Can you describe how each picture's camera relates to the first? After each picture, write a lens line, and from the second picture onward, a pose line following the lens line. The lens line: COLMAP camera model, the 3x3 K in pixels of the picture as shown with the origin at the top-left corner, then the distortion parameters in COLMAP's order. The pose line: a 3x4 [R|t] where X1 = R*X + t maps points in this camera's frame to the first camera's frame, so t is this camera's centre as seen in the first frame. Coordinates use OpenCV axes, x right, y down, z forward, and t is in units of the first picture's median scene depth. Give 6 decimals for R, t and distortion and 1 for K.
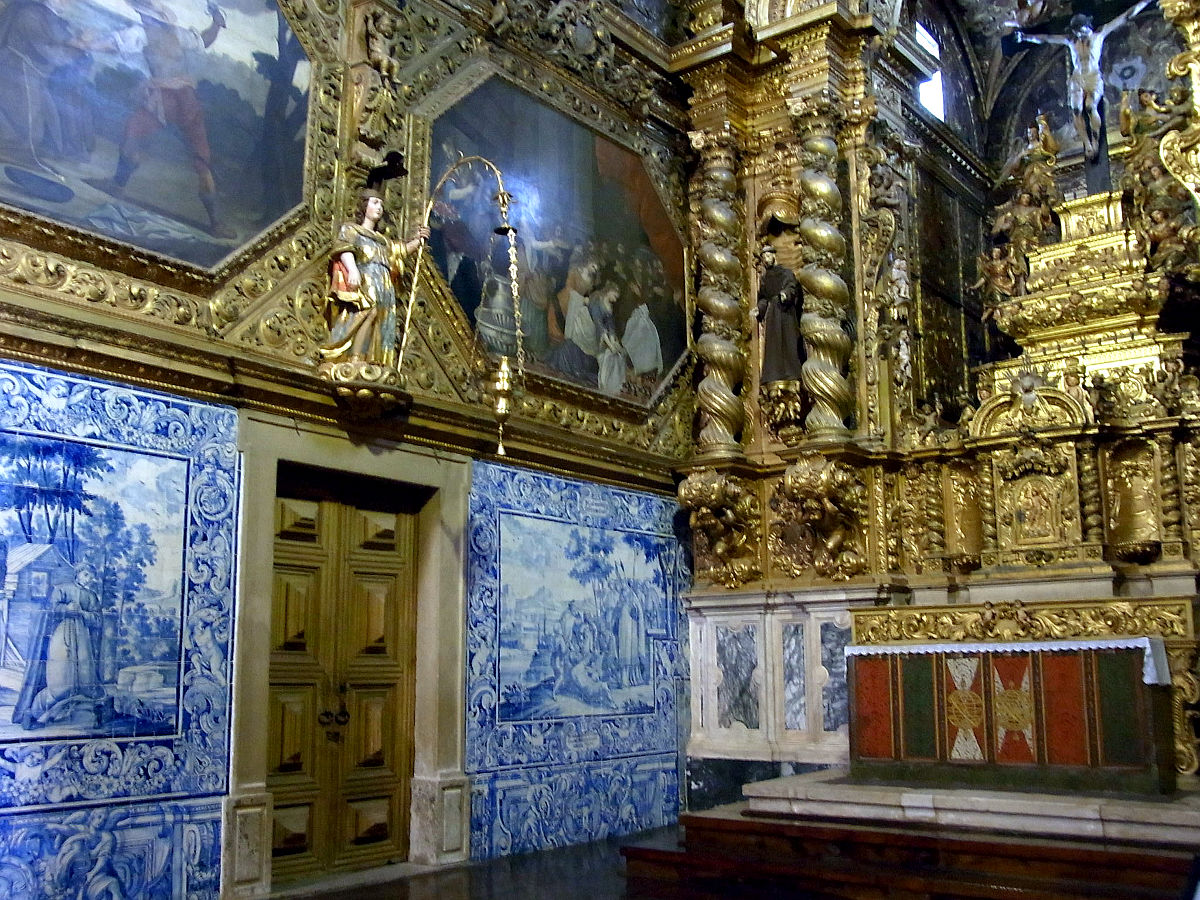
lens RADIAL K [[1176.5, 0, 600.0], [0, 1176.5, 450.0], [0, 0, 1]] dist [-0.091808, 0.128434]
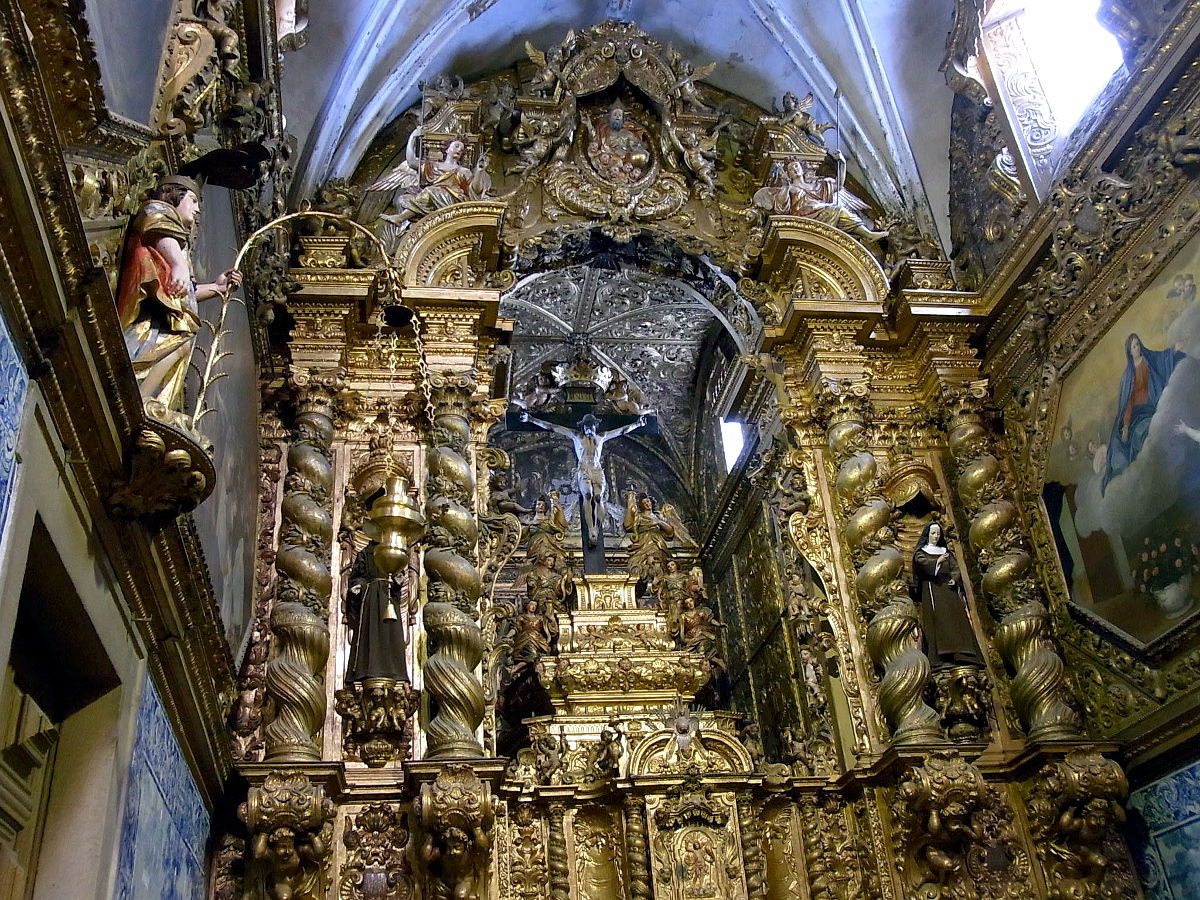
lens RADIAL K [[1176.5, 0, 600.0], [0, 1176.5, 450.0], [0, 0, 1]] dist [-0.091808, 0.128434]
pose [[0.685334, 0.343395, 0.642182, -0.302406], [-0.062104, 0.906188, -0.418291, 0.121060], [-0.725576, 0.246787, 0.642367, 0.355649]]
